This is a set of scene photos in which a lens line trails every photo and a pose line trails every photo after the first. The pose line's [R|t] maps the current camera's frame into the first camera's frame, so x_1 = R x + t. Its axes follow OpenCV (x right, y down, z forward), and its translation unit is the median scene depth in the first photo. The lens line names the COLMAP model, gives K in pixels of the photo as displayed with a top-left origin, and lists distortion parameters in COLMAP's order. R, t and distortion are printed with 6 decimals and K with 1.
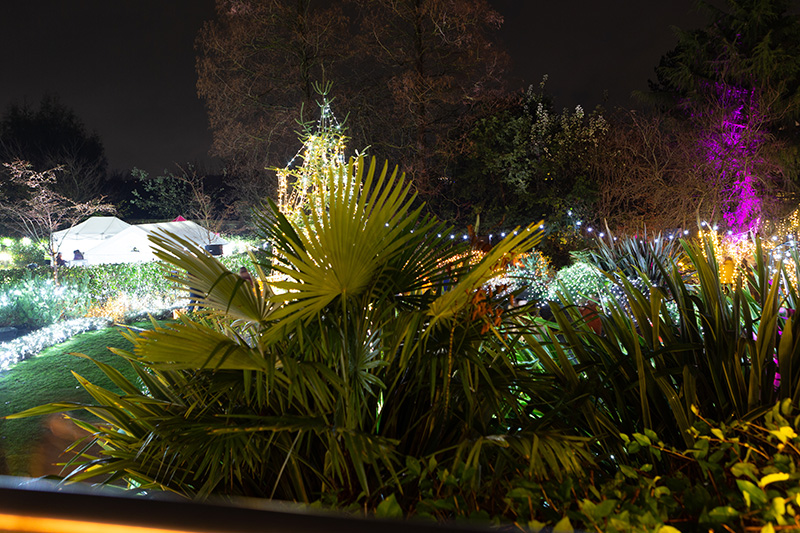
lens RADIAL K [[687.4, 0, 400.0], [0, 687.4, 266.5], [0, 0, 1]] dist [-0.007833, 0.002911]
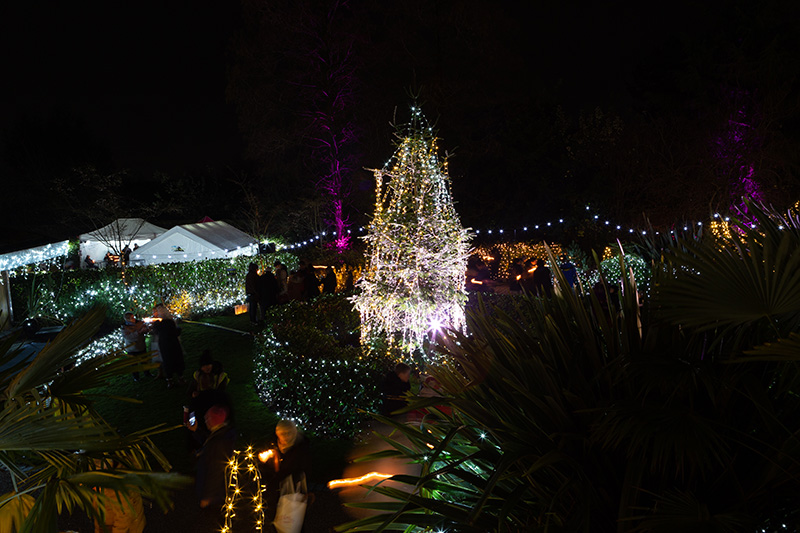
lens RADIAL K [[641.6, 0, 389.5], [0, 641.6, 270.0], [0, 0, 1]] dist [-0.002094, 0.000348]
pose [[0.998896, -0.020124, 0.042440, -0.134144], [0.019478, 0.999689, 0.015574, -0.002235], [-0.042741, -0.014730, 0.998978, 0.011071]]
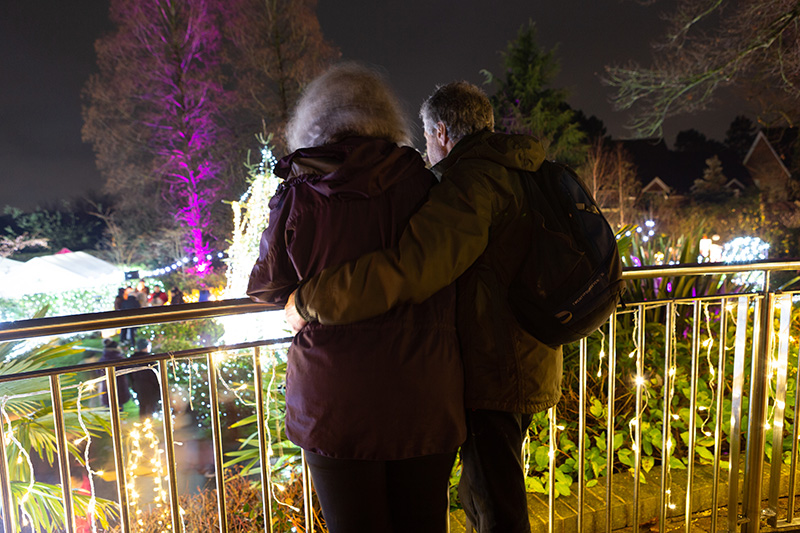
lens RADIAL K [[575.9, 0, 408.6], [0, 575.9, 263.9], [0, 0, 1]] dist [-0.035074, 0.032025]
pose [[0.947368, -0.059361, 0.314596, -0.141139], [0.068025, 0.997545, -0.016621, 0.005401], [-0.312837, 0.037146, 0.949080, -0.057404]]
